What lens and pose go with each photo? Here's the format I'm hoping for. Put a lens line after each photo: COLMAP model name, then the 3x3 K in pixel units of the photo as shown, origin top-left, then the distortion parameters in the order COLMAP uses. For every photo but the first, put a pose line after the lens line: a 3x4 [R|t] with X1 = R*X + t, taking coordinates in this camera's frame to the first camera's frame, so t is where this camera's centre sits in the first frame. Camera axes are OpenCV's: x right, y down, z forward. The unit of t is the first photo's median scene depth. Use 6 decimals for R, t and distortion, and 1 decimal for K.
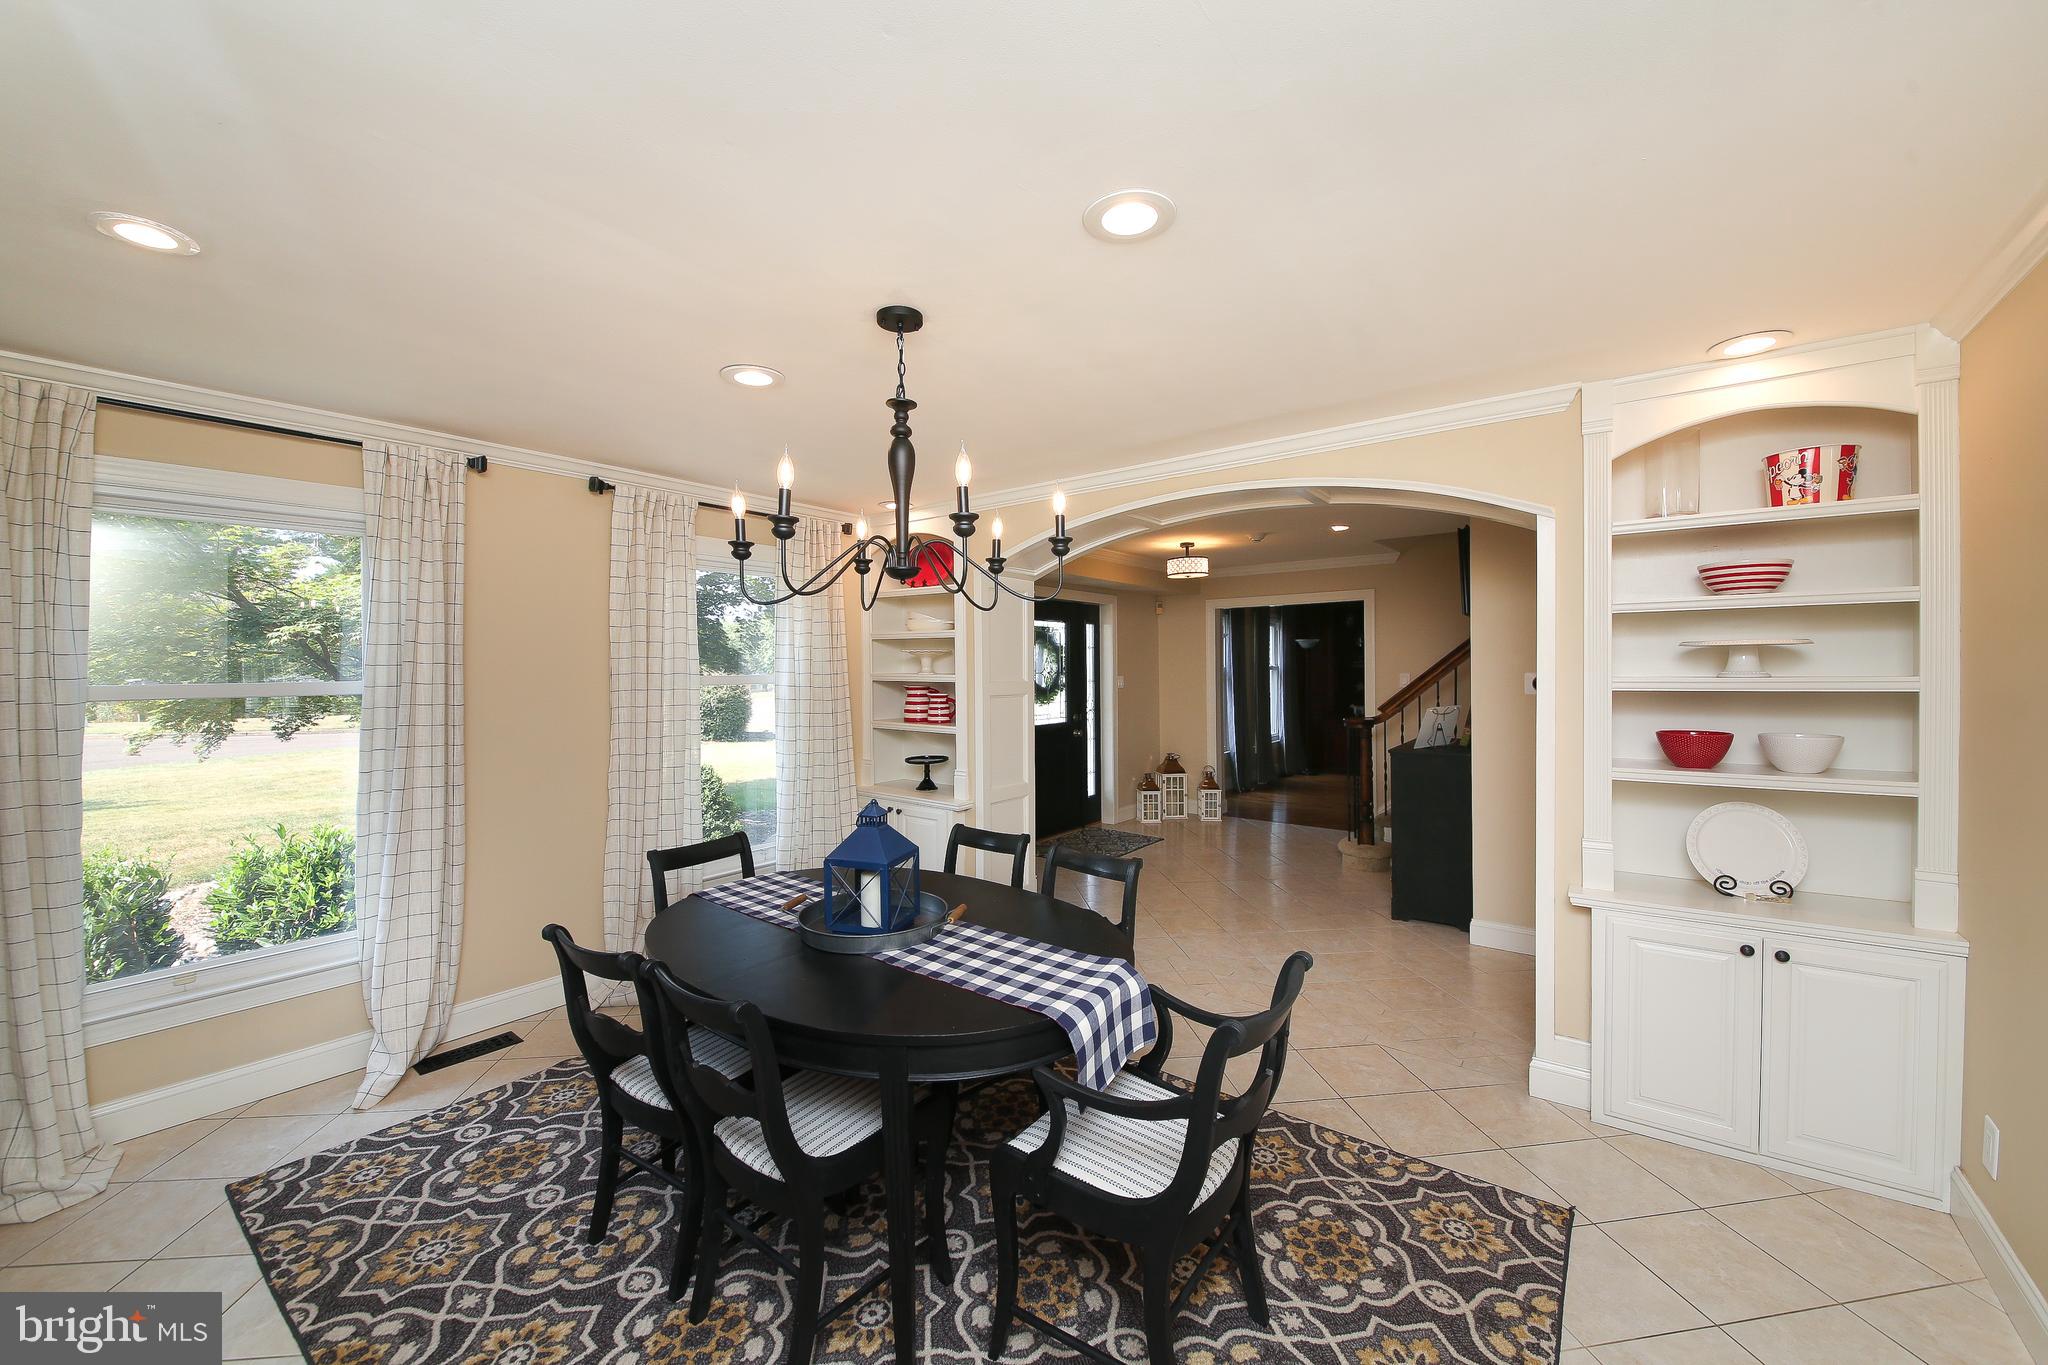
lens RADIAL K [[796.9, 0, 1024.0], [0, 796.9, 682.5], [0, 0, 1]] dist [0.000606, 0.000006]
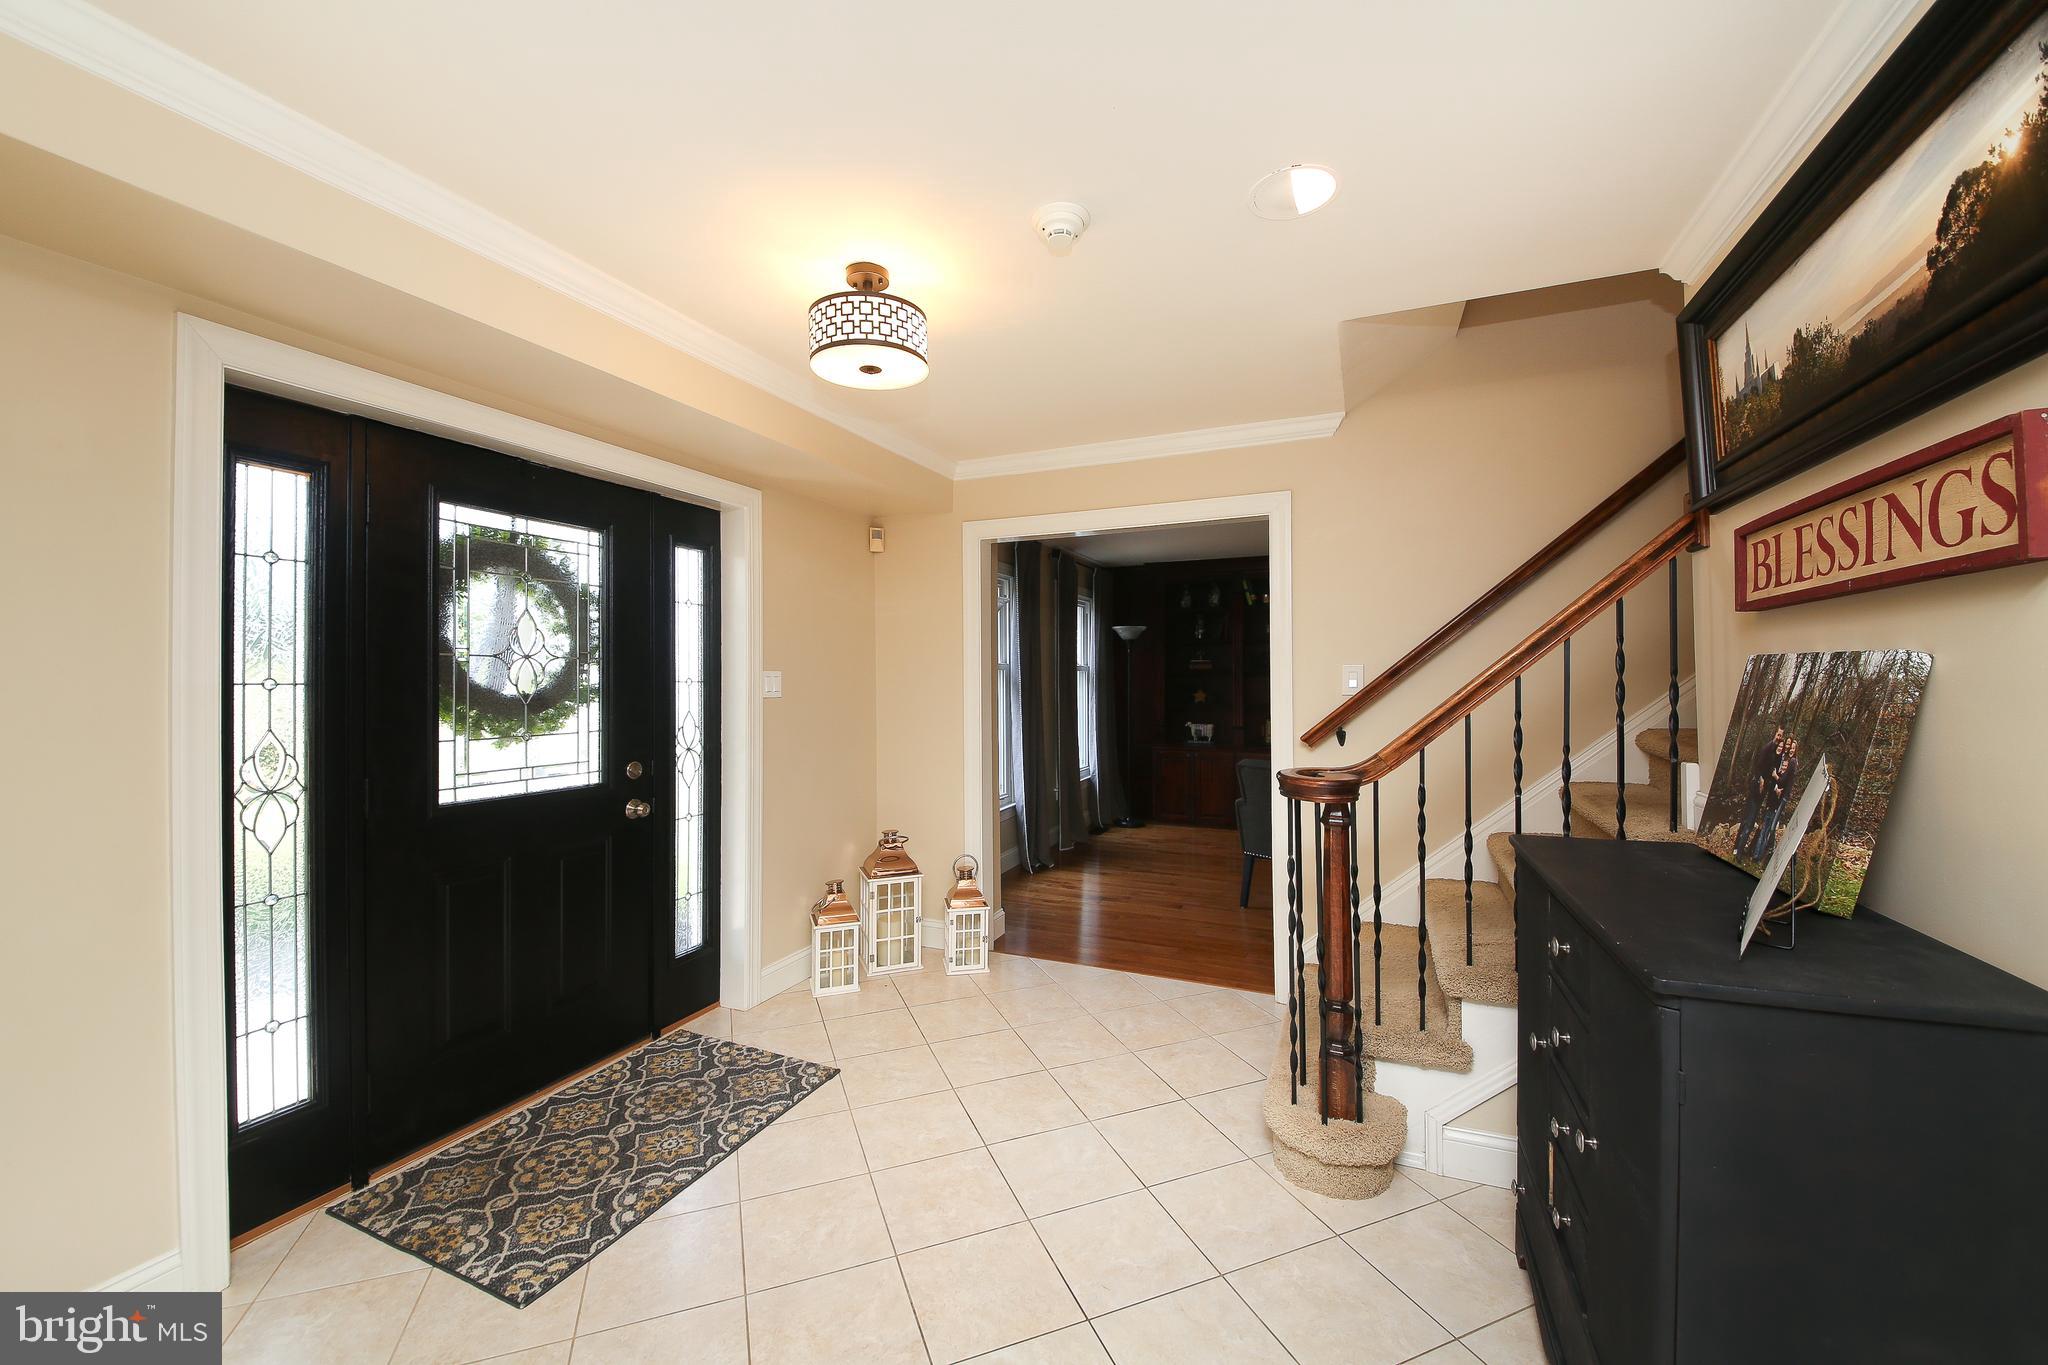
lens RADIAL K [[796.9, 0, 1024.0], [0, 796.9, 682.5], [0, 0, 1]] dist [0.000606, 0.000006]
pose [[0.970592, 0.008768, 0.240571, 0.149150], [-0.005831, 0.999900, -0.012920, 0.003487], [-0.240660, 0.011137, 0.970546, 0.516728]]
